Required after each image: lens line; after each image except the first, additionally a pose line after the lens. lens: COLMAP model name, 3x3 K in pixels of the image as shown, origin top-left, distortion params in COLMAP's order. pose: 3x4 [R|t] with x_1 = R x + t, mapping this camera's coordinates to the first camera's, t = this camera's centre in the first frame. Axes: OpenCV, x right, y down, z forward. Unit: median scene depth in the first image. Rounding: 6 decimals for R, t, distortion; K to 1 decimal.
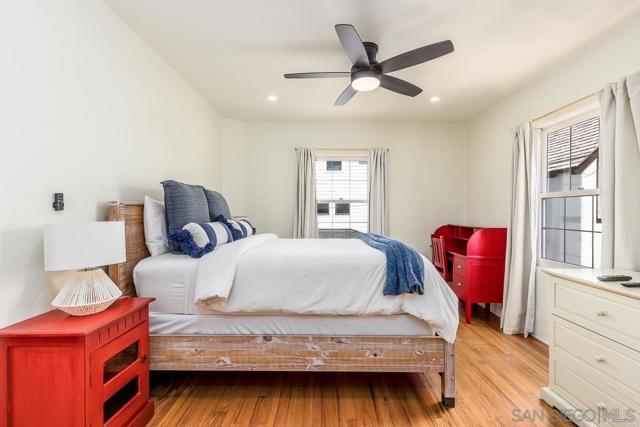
lens RADIAL K [[285.6, 0, 323.6], [0, 285.6, 211.2], [0, 0, 1]] dist [0.010351, -0.000395]
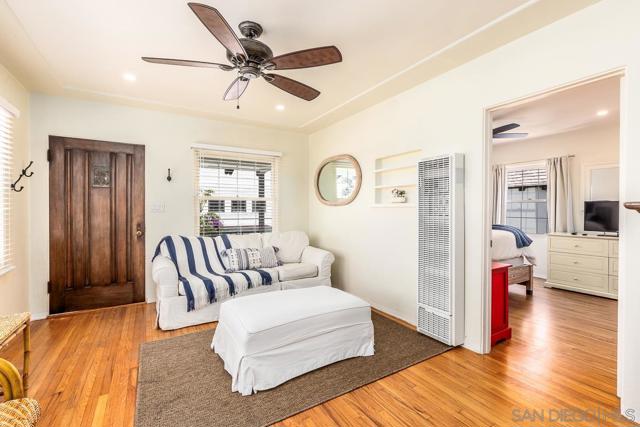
lens RADIAL K [[285.6, 0, 323.6], [0, 285.6, 211.2], [0, 0, 1]] dist [0.010351, -0.000395]
pose [[0.857788, -0.007880, 0.513944, -2.168499], [0.001491, 0.999916, 0.012841, -0.018794], [-0.514002, -0.010249, 0.857728, -0.119973]]
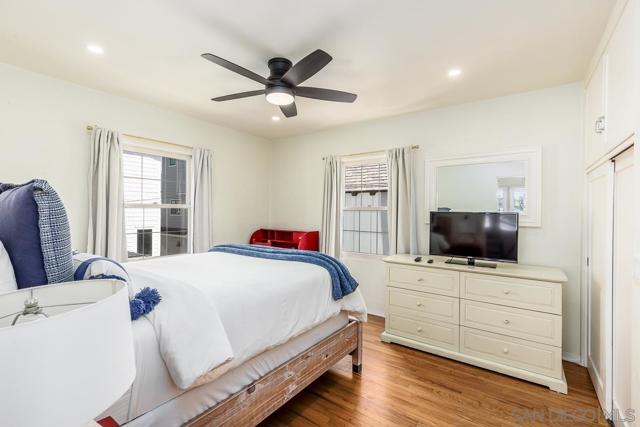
lens RADIAL K [[285.6, 0, 323.6], [0, 285.6, 211.2], [0, 0, 1]] dist [0.010351, -0.000395]
pose [[0.585774, 0.001966, 0.810472, -0.736380], [-0.009873, 0.999940, 0.004710, -0.068863], [-0.810415, -0.010761, 0.585758, 0.360252]]
